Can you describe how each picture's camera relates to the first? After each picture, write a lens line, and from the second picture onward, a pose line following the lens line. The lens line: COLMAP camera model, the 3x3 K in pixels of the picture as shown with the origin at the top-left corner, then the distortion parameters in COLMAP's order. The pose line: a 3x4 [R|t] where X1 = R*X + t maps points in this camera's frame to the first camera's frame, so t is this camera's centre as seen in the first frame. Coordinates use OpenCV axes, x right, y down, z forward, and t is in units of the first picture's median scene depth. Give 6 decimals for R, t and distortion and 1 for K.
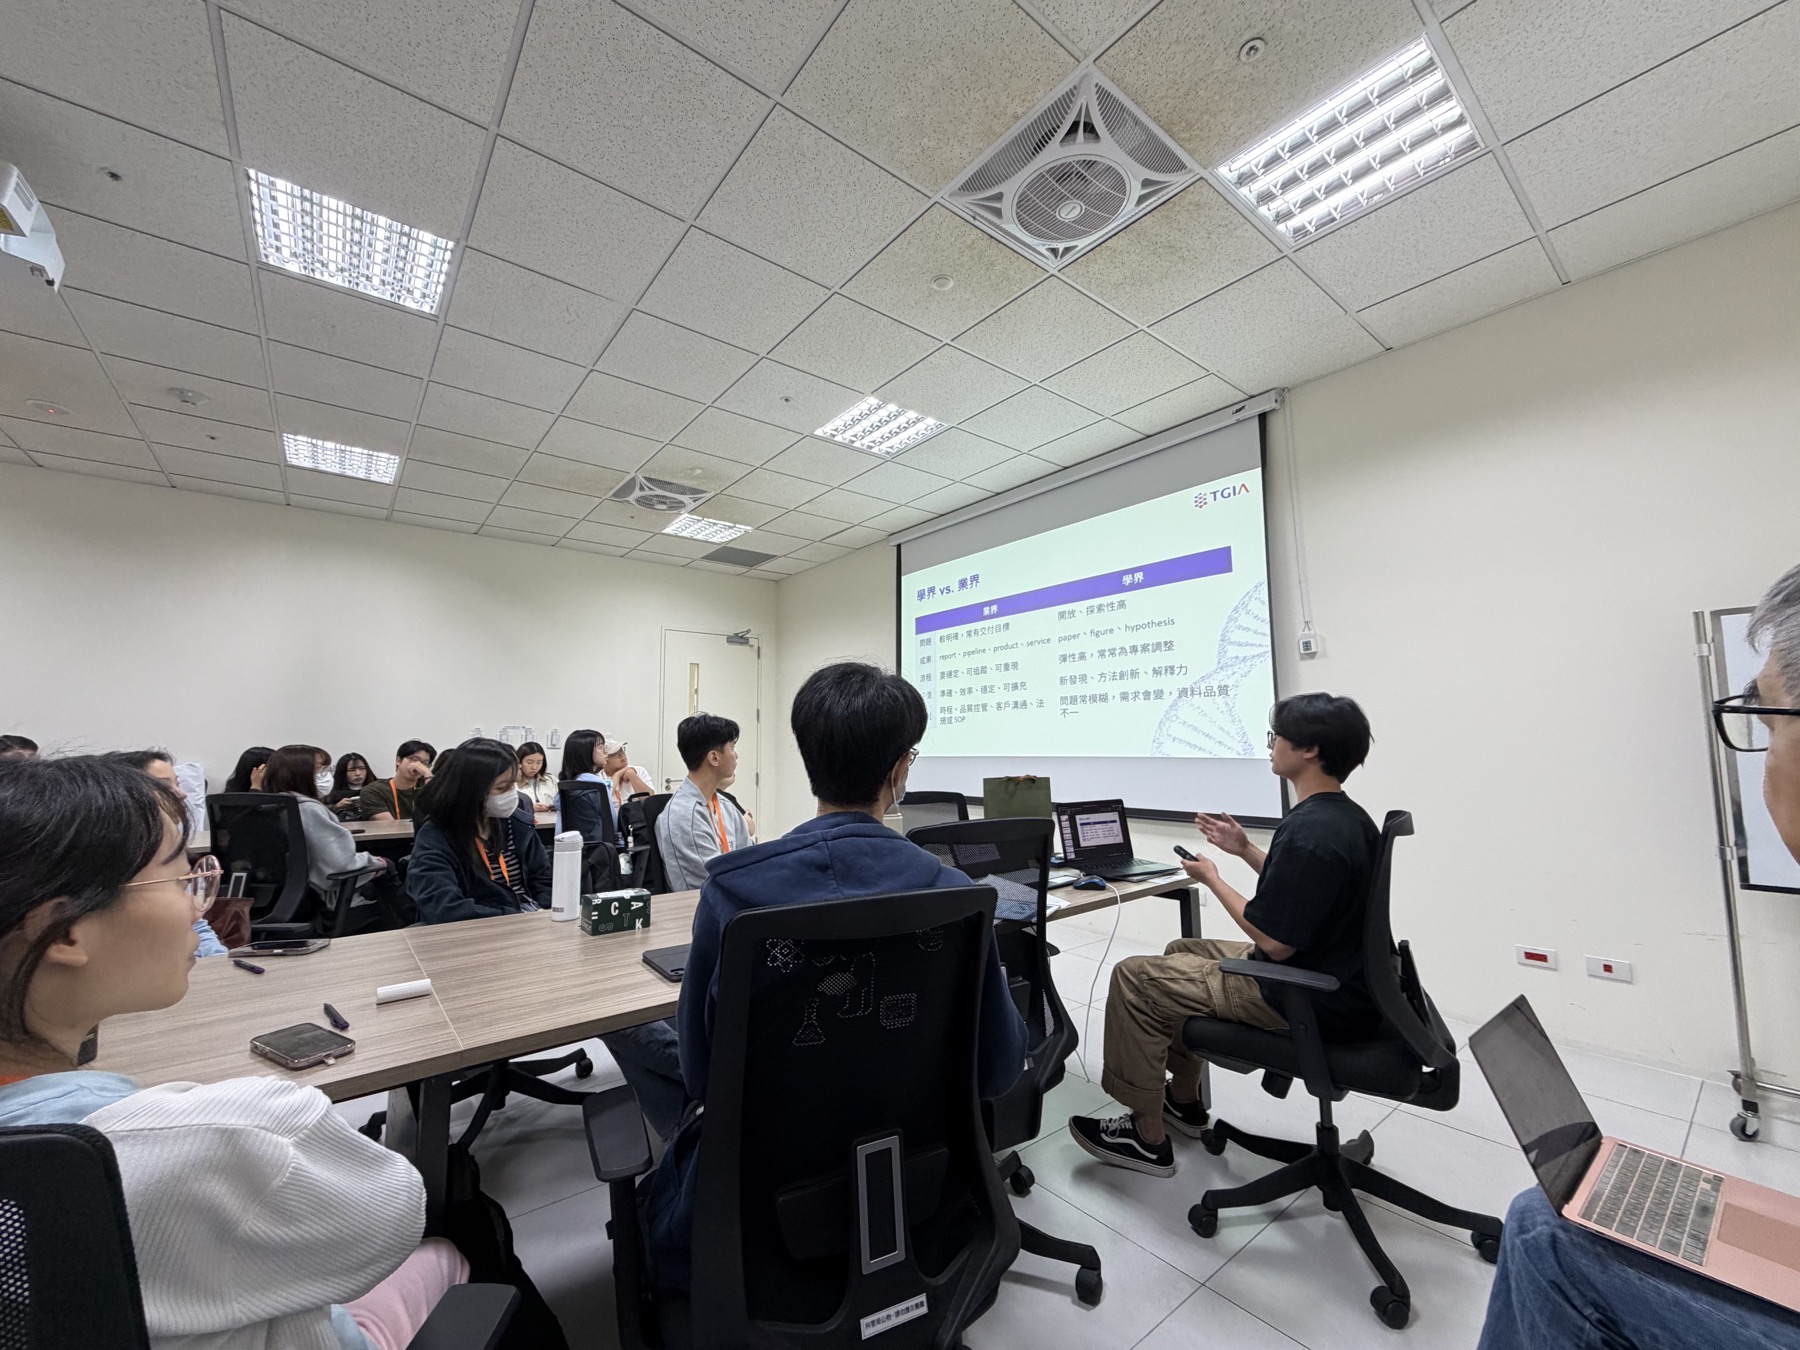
lens RADIAL K [[717.3, 0, 888.6], [0, 717.3, 677.9], [0, 0, 1]] dist [-0.007407, 0.001264]
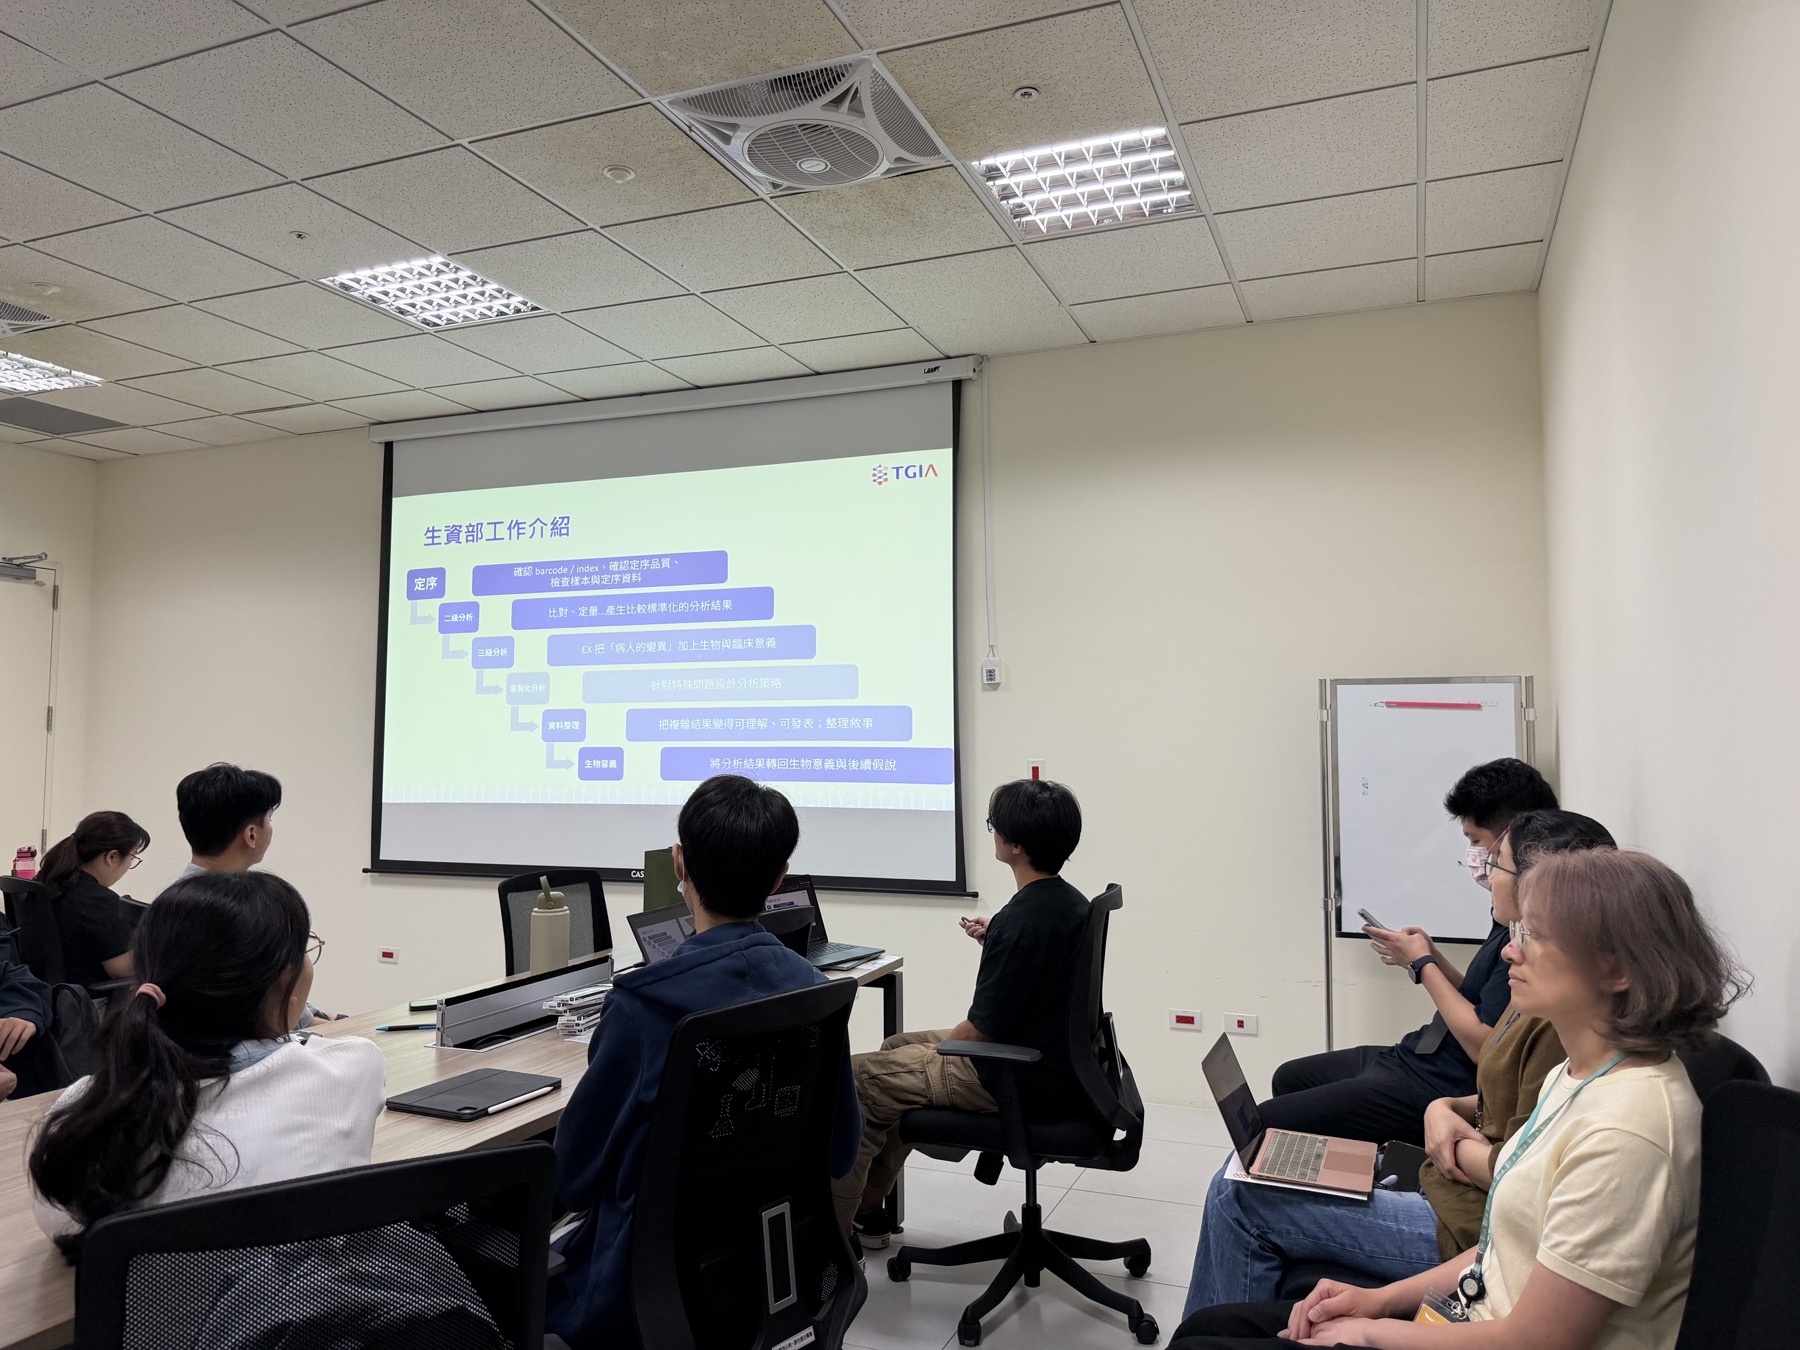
lens RADIAL K [[1273.9, 0, 900.6], [0, 1273.9, 660.8], [0, 0, 1]] dist [0.049977, -0.079686]
pose [[0.865157, 0.043318, 0.499626, -0.321107], [-0.055554, 0.998409, 0.009635, -0.091265], [-0.498414, -0.036092, 0.866188, -0.299769]]
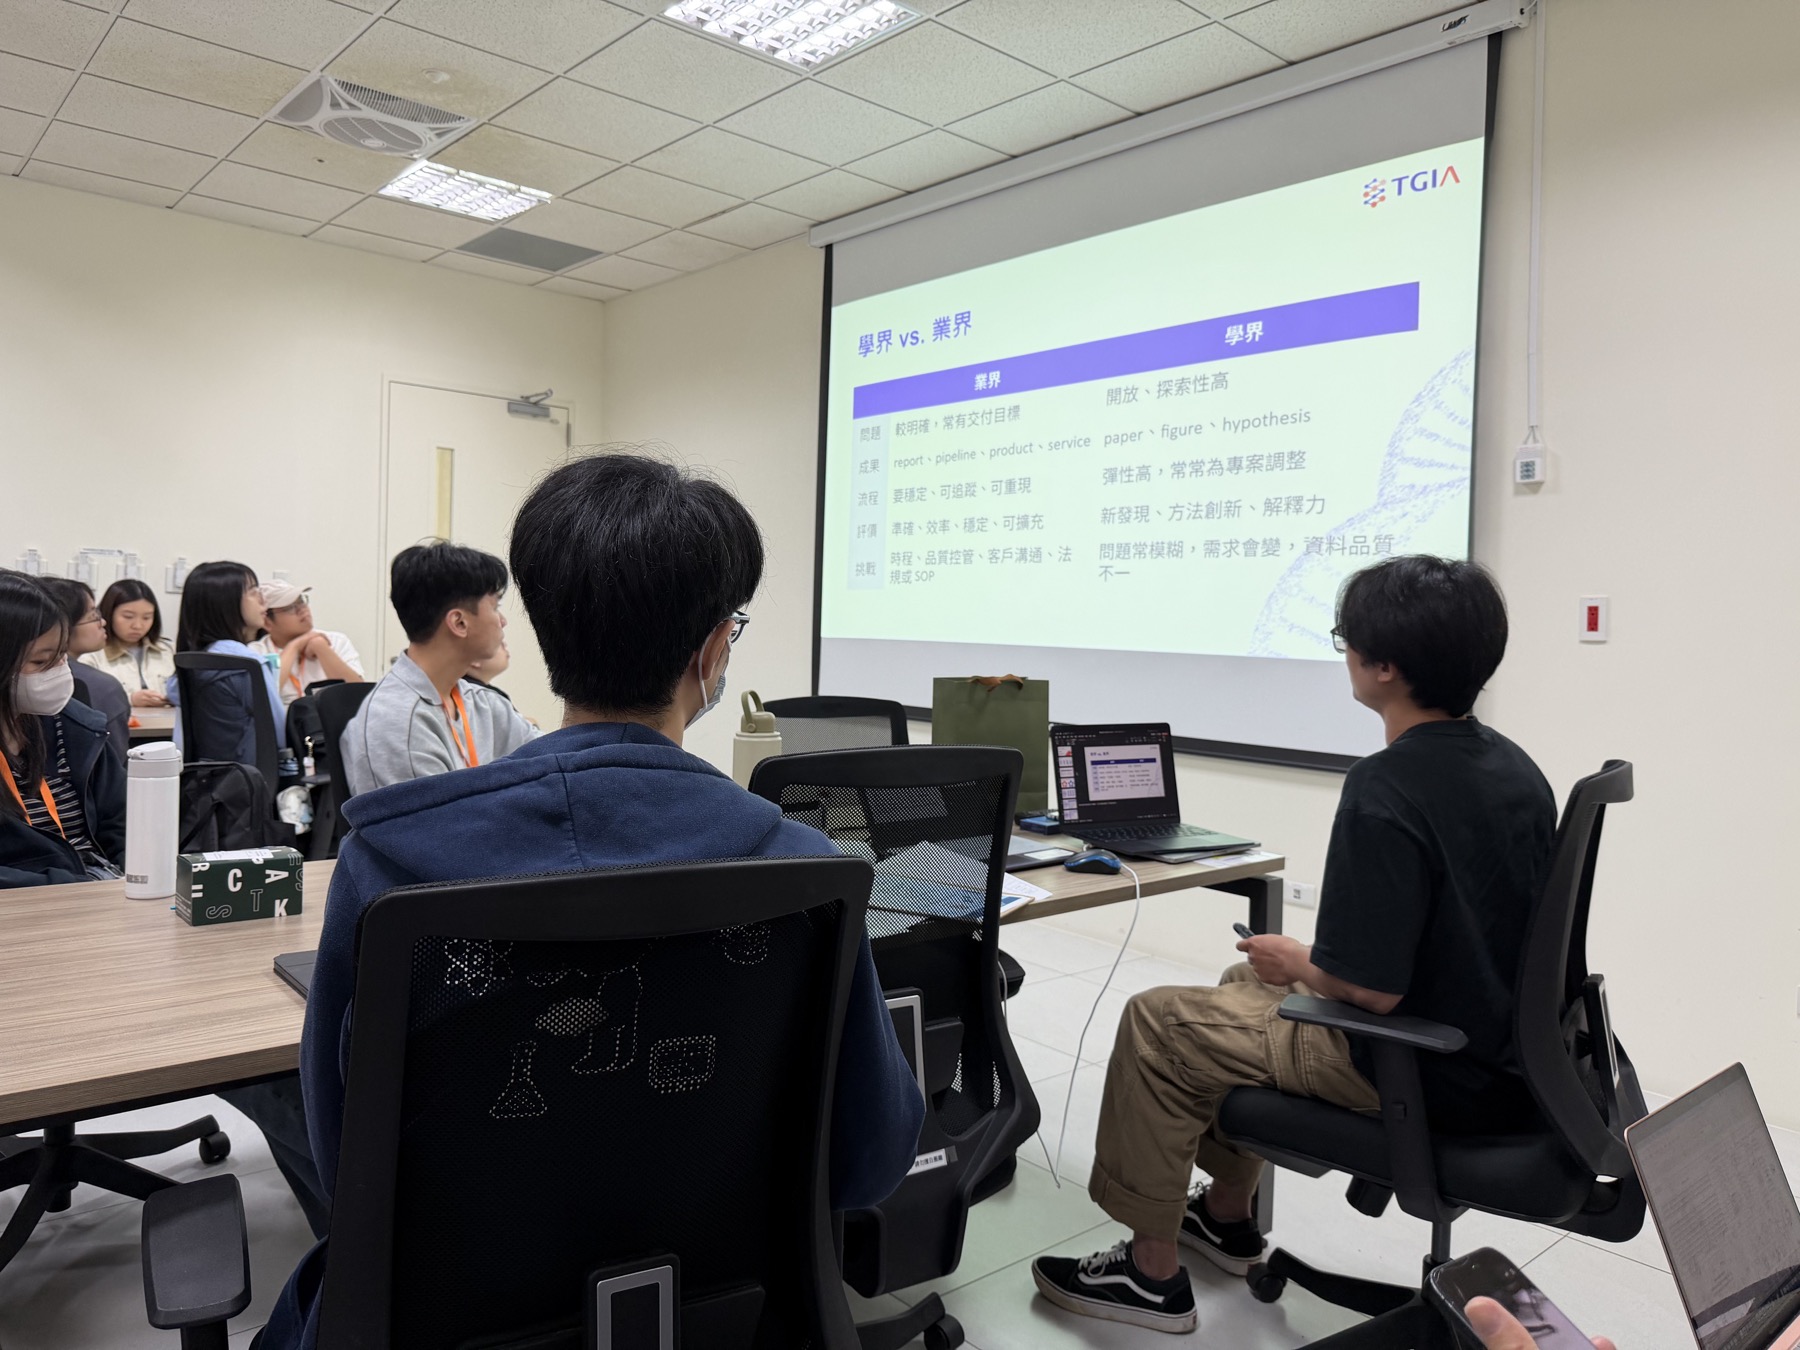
lens RADIAL K [[1273.9, 0, 889.4], [0, 1273.9, 662.9], [0, 0, 1]] dist [0.049977, -0.079686]
pose [[0.997544, 0.040974, 0.056804, 0.040404], [-0.047987, 0.990589, 0.128183, 0.000443], [-0.051018, -0.130594, 0.990122, 0.001658]]
